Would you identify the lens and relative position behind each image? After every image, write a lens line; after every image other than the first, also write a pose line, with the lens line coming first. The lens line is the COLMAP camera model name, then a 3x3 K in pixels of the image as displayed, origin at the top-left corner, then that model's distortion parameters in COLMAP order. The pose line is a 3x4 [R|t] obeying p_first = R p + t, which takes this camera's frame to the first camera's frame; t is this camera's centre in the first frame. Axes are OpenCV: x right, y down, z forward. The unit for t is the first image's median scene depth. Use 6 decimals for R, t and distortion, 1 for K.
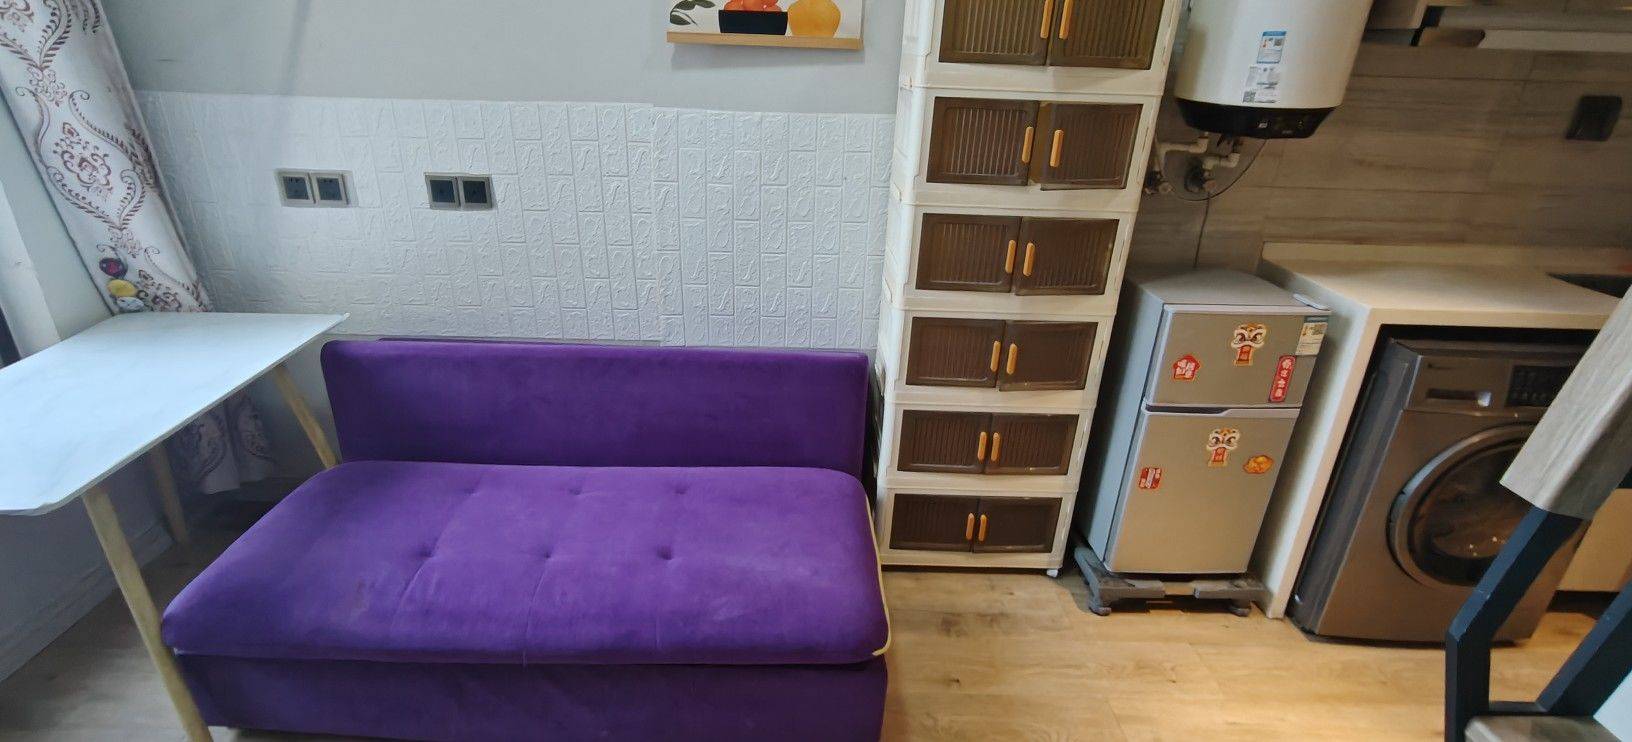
lens RADIAL K [[771.8, 0, 785.3], [0, 771.8, 373.9], [0, 0, 1]] dist [0.002861, 0.001717]
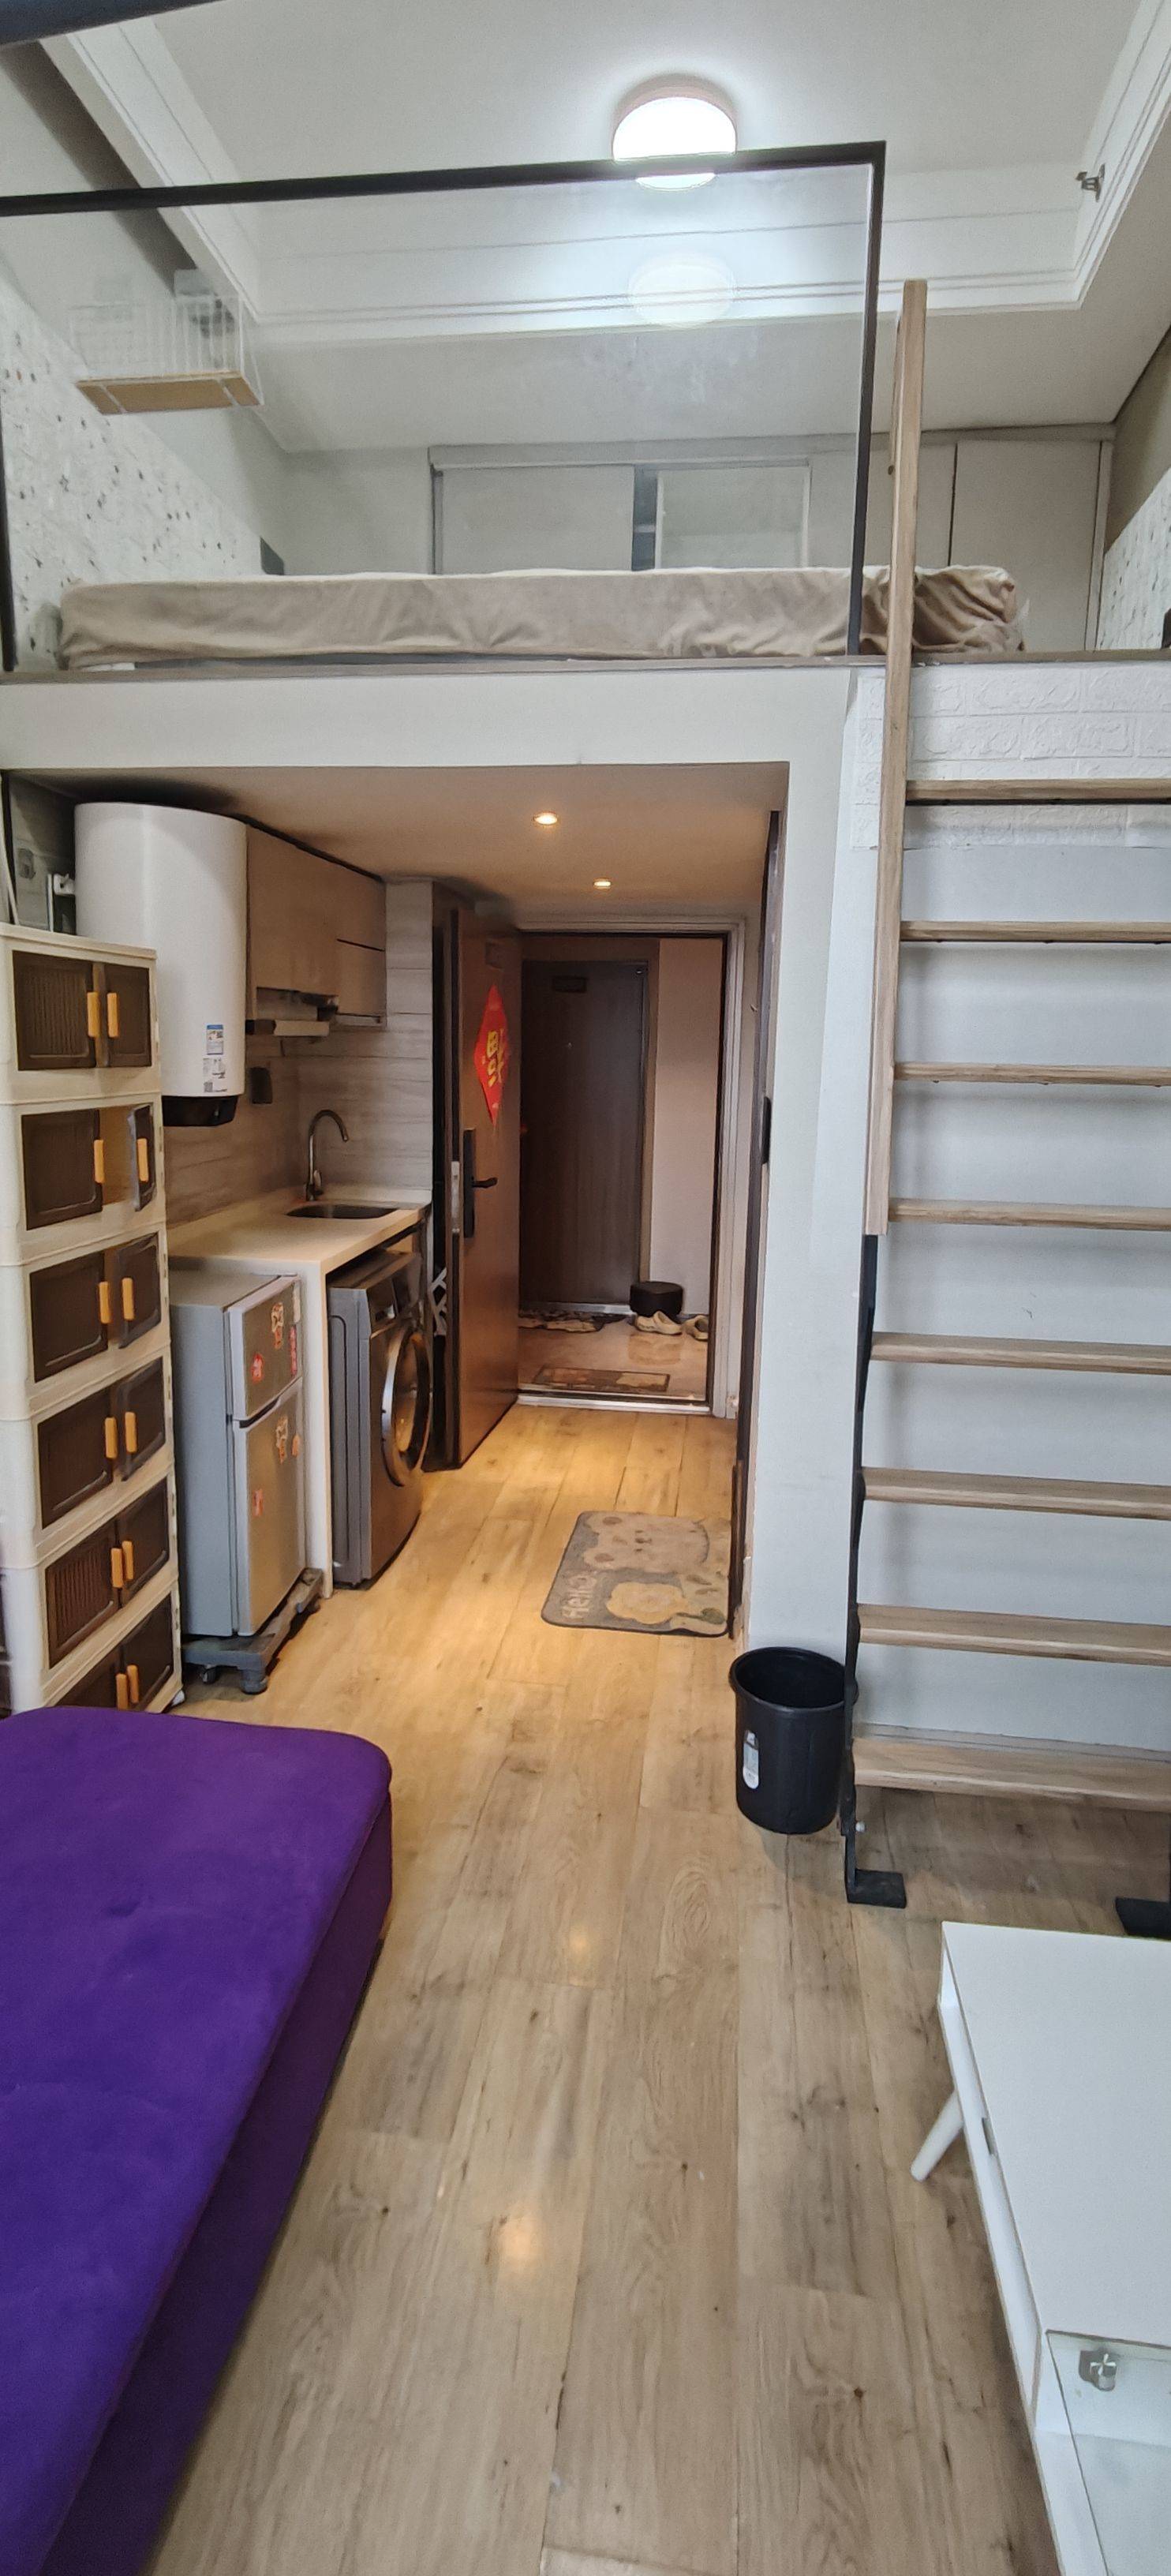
lens RADIAL K [[1218.1, 0, 579.0], [0, 1218.1, 1238.8], [0, 0, 1]] dist [0.002861, 0.001717]
pose [[0.133322, -0.190418, 0.972608, -0.720374], [0.382206, 0.915334, 0.126813, -0.163810], [-0.914409, 0.354830, 0.194813, 0.279378]]
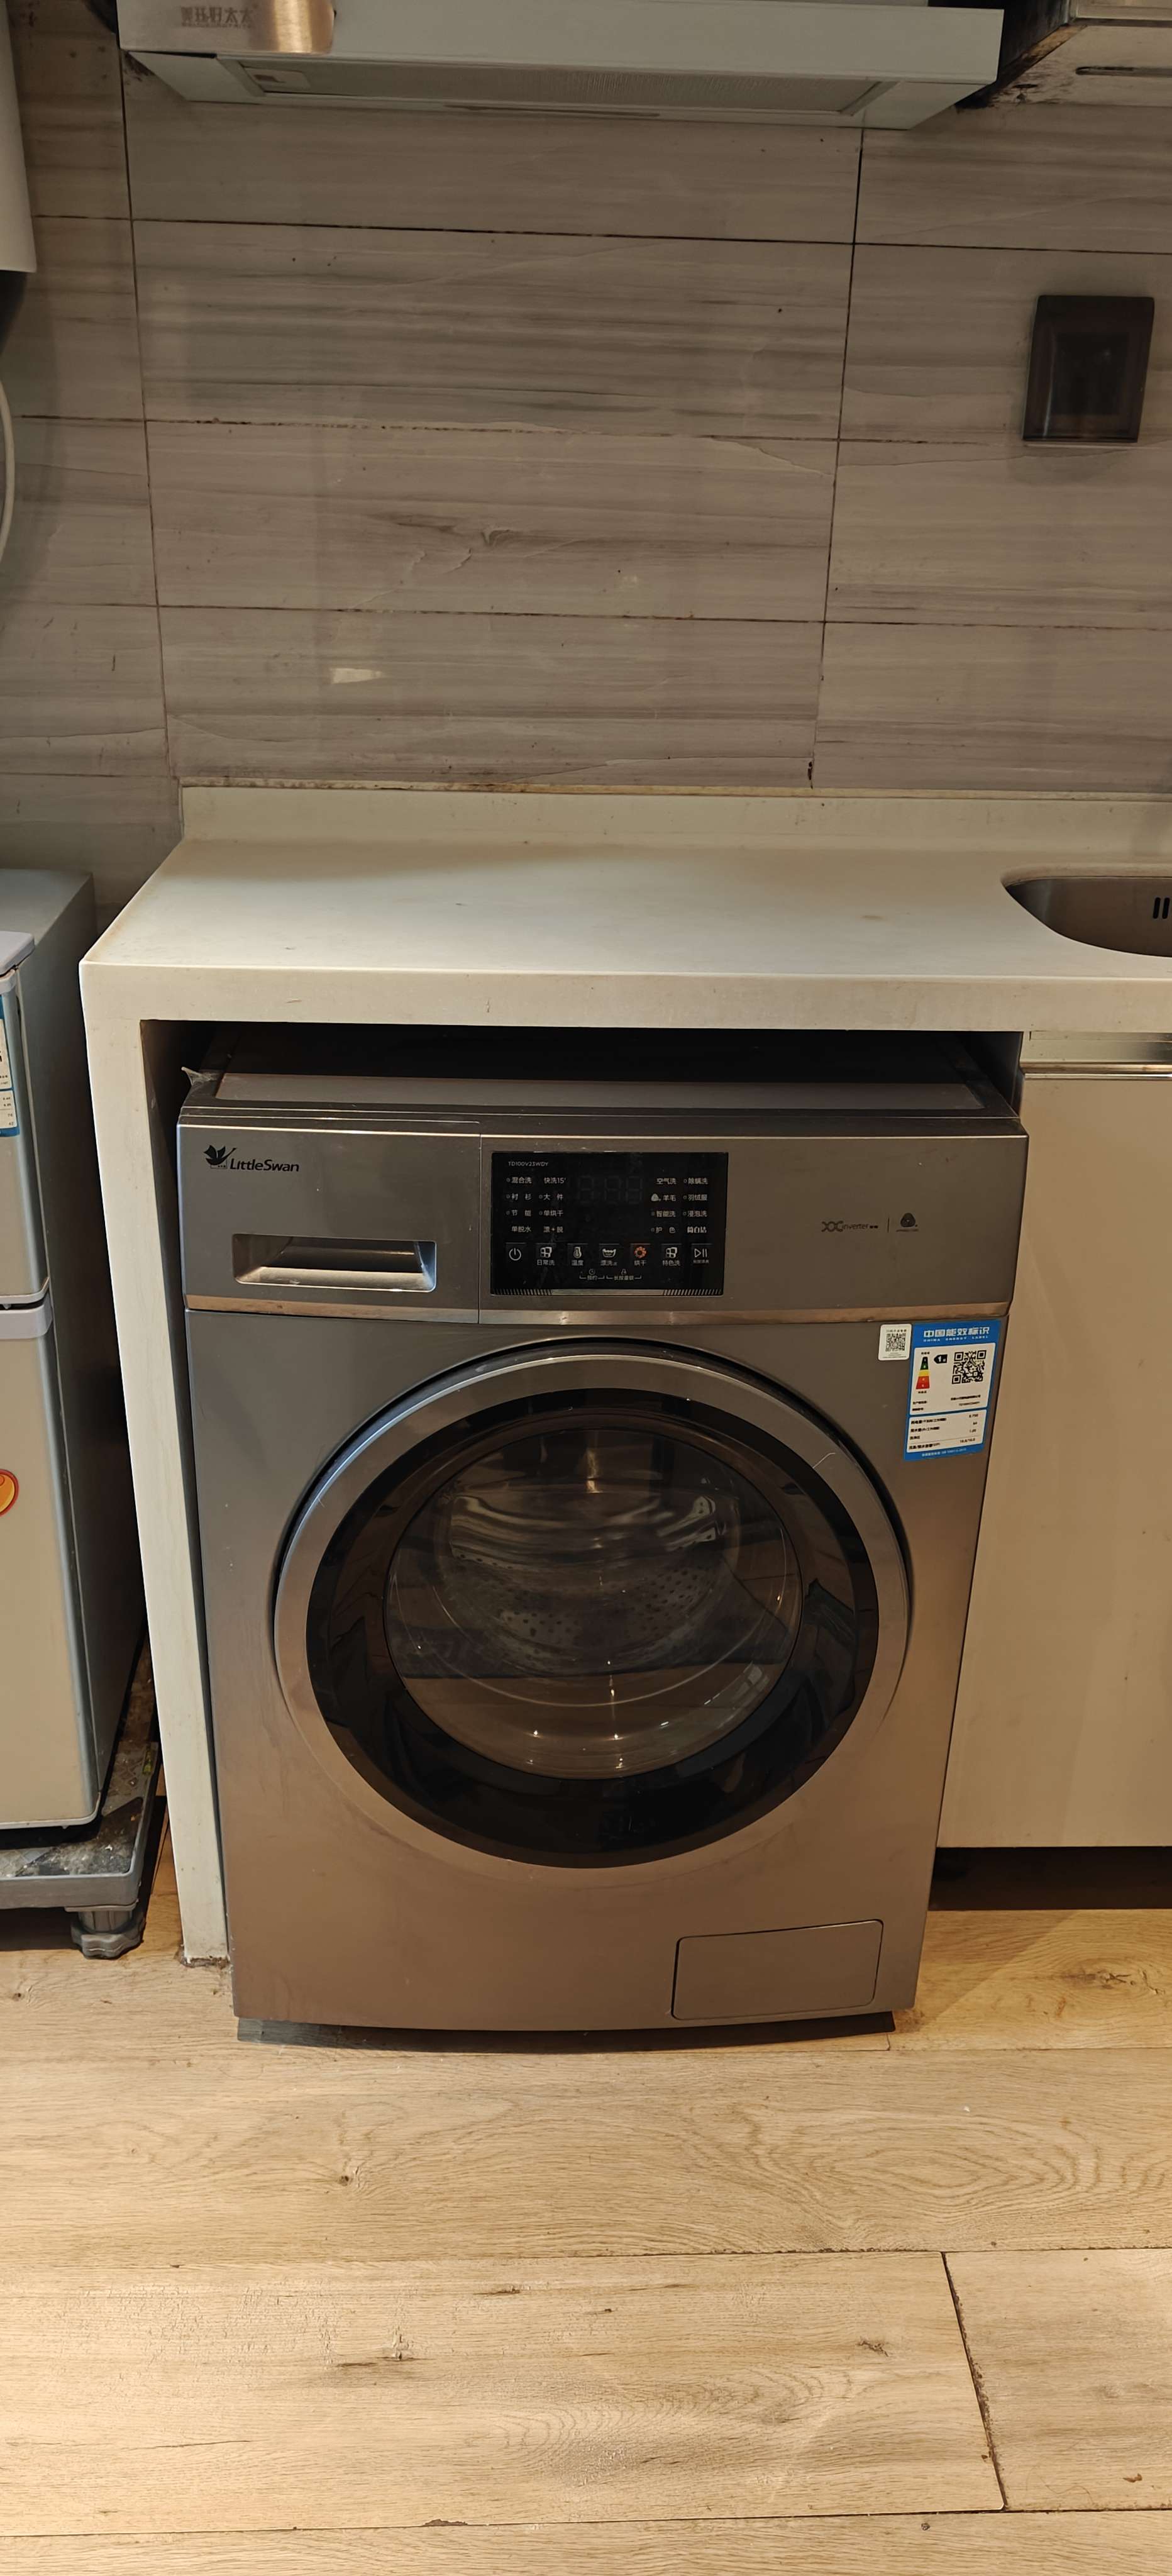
lens RADIAL K [[1947.2, 0, 586.0], [0, 1947.2, 1288.0], [0, 0, 1]] dist [0.047516, 0.001104]
pose [[0.999560, -0.015448, 0.025308, 0.806303], [0.014911, 0.999663, 0.021265, 0.022595], [-0.025628, -0.020879, 0.999453, 0.196777]]
